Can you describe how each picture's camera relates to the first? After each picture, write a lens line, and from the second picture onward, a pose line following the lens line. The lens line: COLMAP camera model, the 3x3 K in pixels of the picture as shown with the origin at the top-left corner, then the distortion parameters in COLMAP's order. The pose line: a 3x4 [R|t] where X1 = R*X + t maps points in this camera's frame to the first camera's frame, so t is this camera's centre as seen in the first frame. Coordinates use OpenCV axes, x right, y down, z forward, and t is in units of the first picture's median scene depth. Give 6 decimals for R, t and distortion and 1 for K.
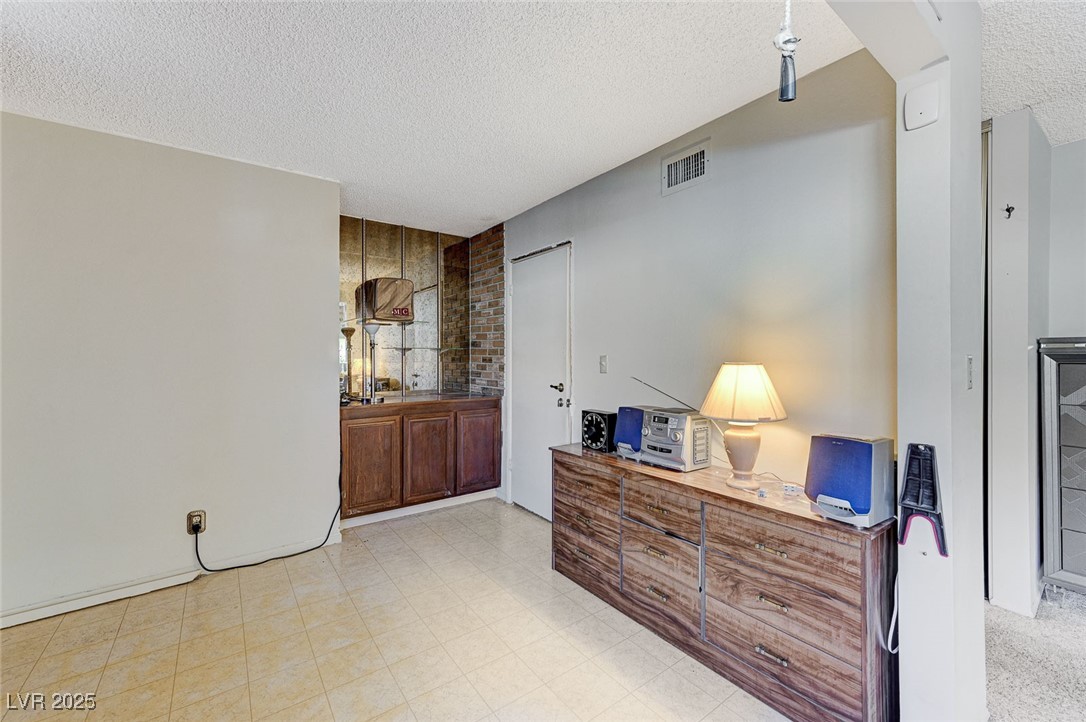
lens RADIAL K [[432.6, 0, 543.0], [0, 432.6, 361.0], [0, 0, 1]] dist [-0.015361, 0.000032]
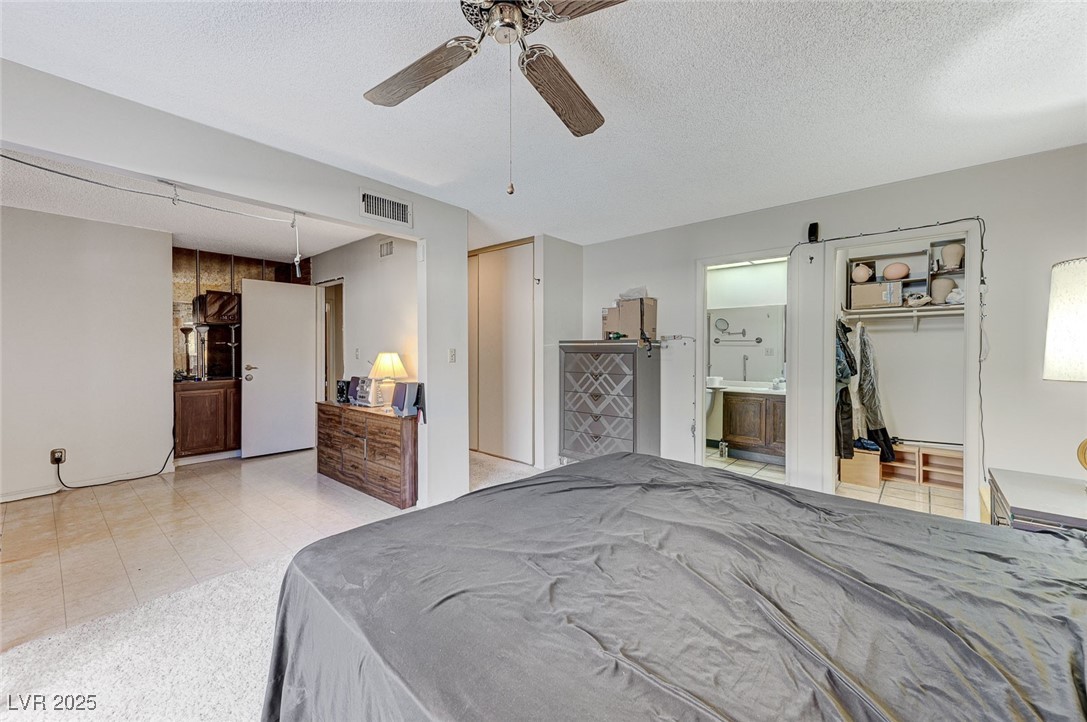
lens RADIAL K [[423.2, 0, 548.1], [0, 423.2, 358.8], [0, 0, 1]] dist [0.000783, 0.000317]
pose [[0.971944, -0.002072, 0.235203, 0.567204], [-0.000218, 0.999953, 0.009711, 0.012609], [-0.235212, -0.009490, 0.971898, -0.932788]]
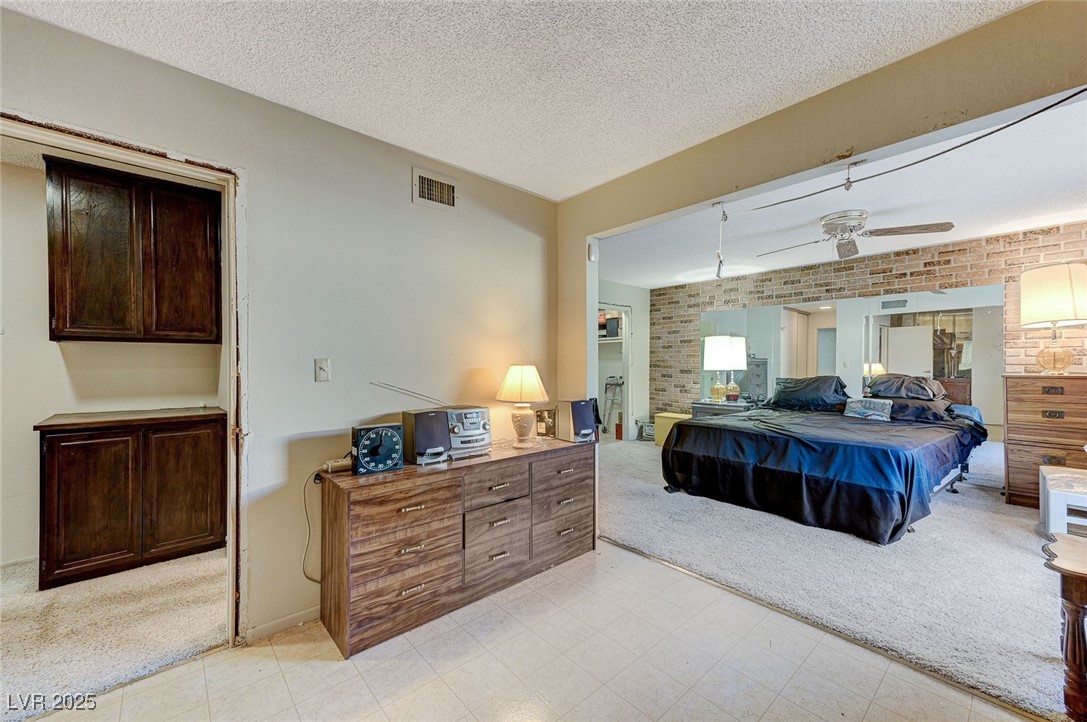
lens RADIAL K [[423.2, 0, 548.1], [0, 423.2, 358.8], [0, 0, 1]] dist [0.000783, 0.000317]
pose [[-0.096531, -0.000647, 0.995330, -0.772996], [0.001433, 0.999999, 0.000789, -0.013027], [-0.995329, 0.001502, -0.096530, 0.809024]]
